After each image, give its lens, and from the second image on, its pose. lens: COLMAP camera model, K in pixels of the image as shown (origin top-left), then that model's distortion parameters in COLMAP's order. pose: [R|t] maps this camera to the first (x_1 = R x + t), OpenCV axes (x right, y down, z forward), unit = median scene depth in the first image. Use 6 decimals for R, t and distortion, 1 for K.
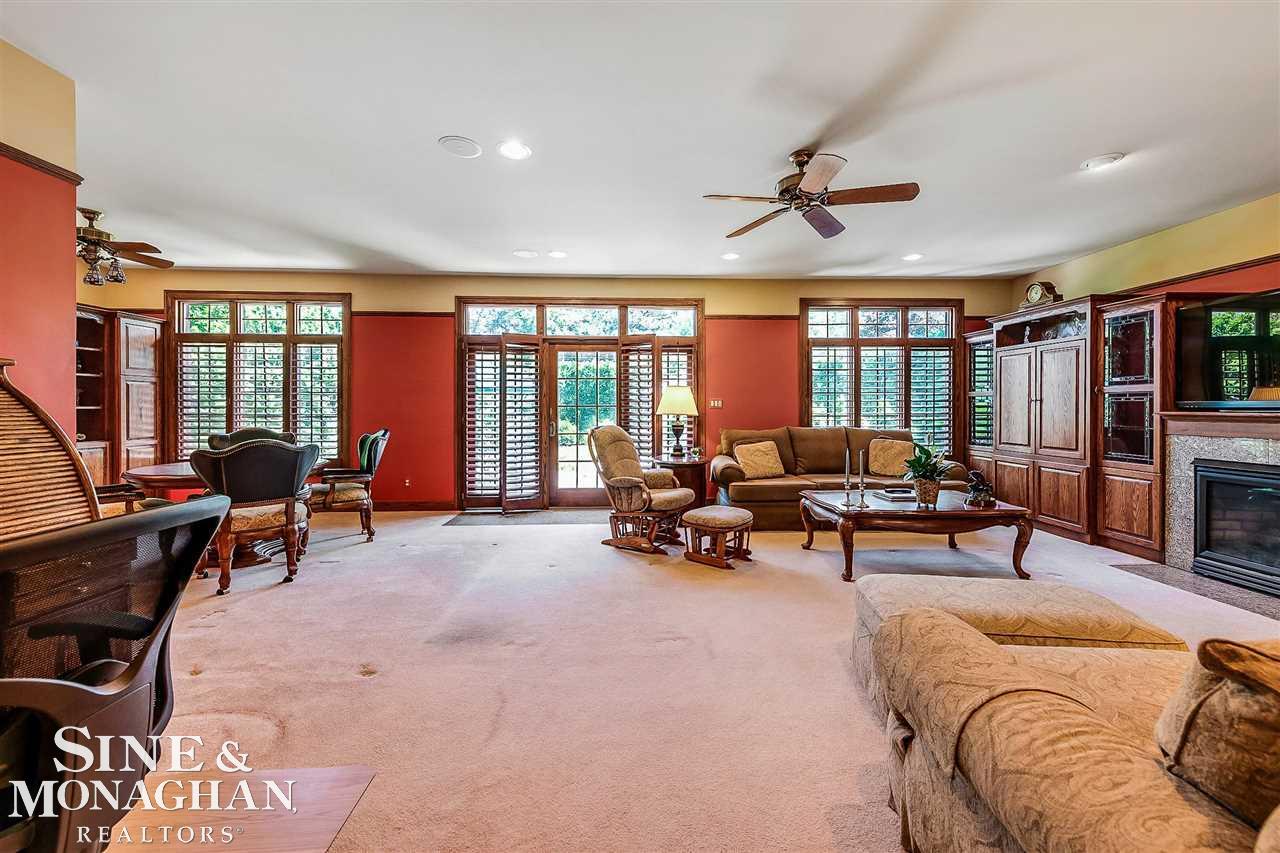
lens RADIAL K [[497.5, 0, 639.2], [0, 497.5, 404.4], [0, 0, 1]] dist [-0.001102, 0.000134]
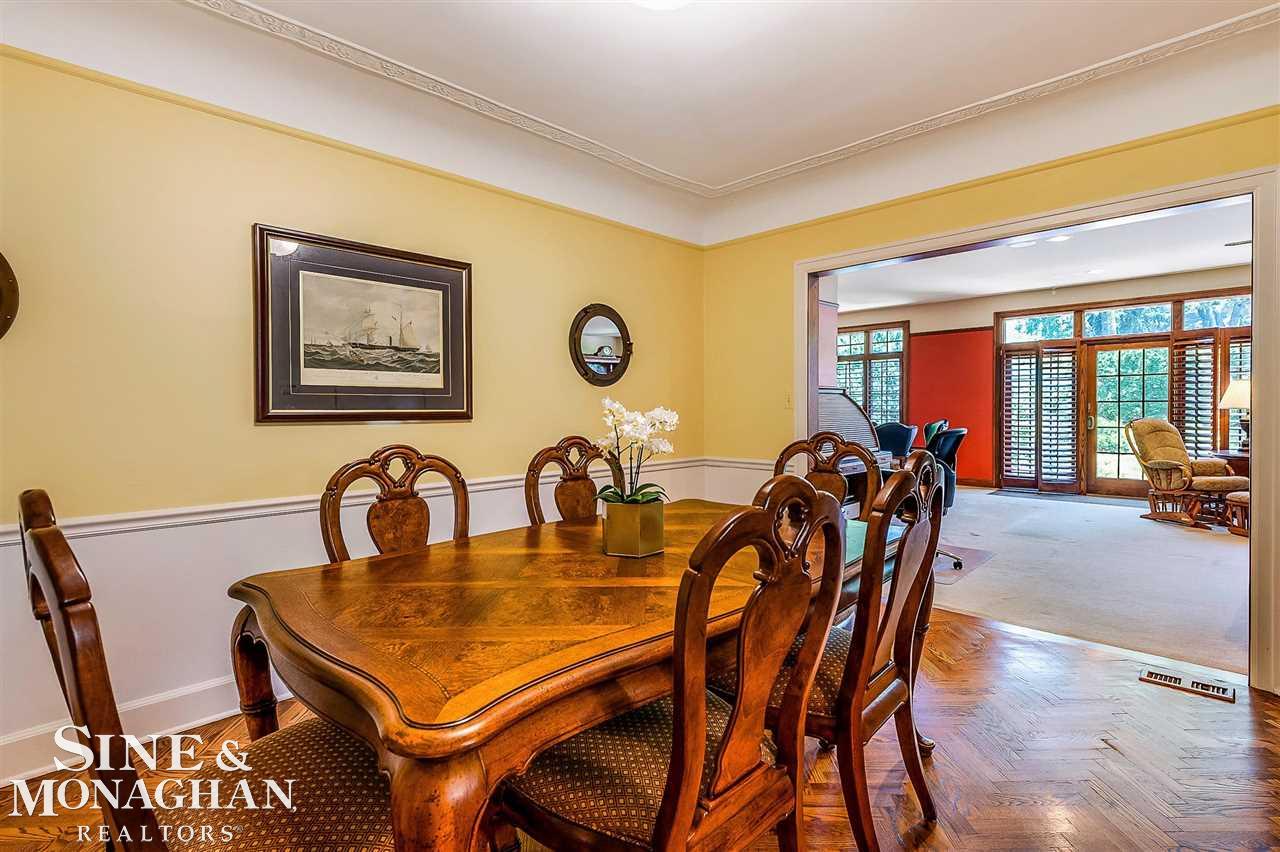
lens RADIAL K [[611.6, 0, 648.6], [0, 611.6, 416.1], [0, 0, 1]] dist [0.006329, 0.000581]
pose [[0.682862, 0.003789, -0.730537, 0.151178], [0.001506, 0.999977, 0.006594, 0.024761], [0.730546, -0.005603, 0.682841, -0.647424]]
